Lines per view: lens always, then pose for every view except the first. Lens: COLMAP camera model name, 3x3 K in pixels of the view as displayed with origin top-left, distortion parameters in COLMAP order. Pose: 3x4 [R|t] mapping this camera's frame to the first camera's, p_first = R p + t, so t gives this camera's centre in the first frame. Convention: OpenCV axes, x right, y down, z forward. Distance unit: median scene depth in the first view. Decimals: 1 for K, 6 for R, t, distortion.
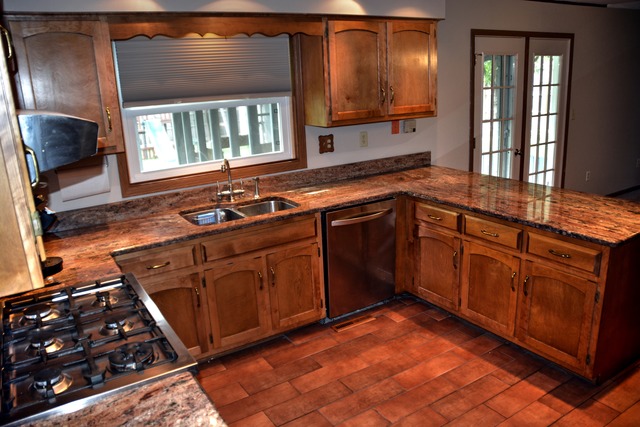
lens RADIAL K [[501.6, 0, 320.0], [0, 501.6, 213.5], [0, 0, 1]] dist [-0.110184, 0.009175]
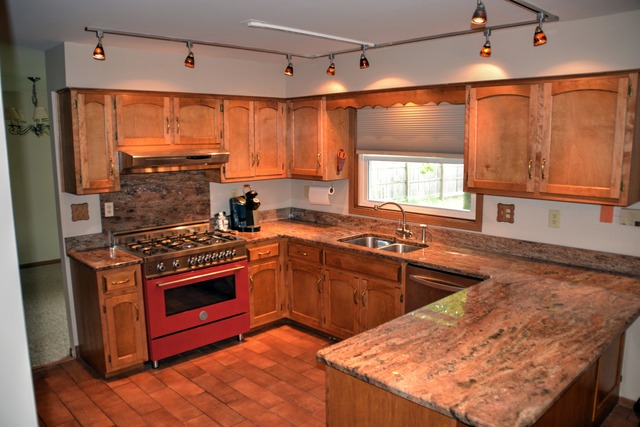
lens RADIAL K [[501.6, 0, 320.0], [0, 501.6, 213.5], [0, 0, 1]] dist [-0.110184, 0.009175]
pose [[0.202806, 0.192203, -0.960171, 0.938071], [-0.264596, 0.954829, 0.135247, -0.193240], [0.942793, 0.226628, 0.244501, 0.501018]]
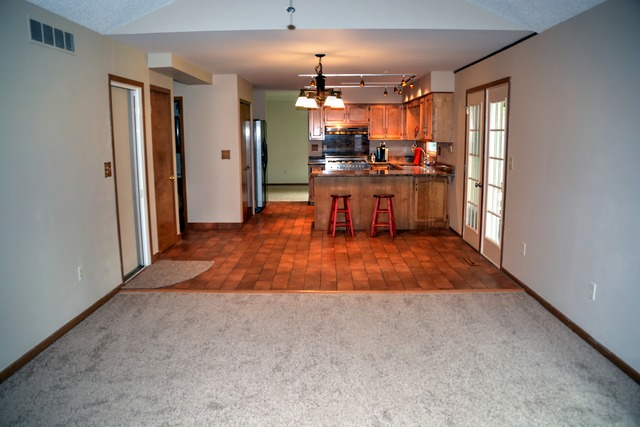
lens RADIAL K [[501.6, 0, 320.0], [0, 501.6, 213.5], [0, 0, 1]] dist [-0.110184, 0.009175]
pose [[-0.548190, 0.178925, -0.816991, 2.367187], [-0.189839, 0.924731, 0.329900, -0.561620], [0.814524, 0.335944, -0.472961, 1.899694]]
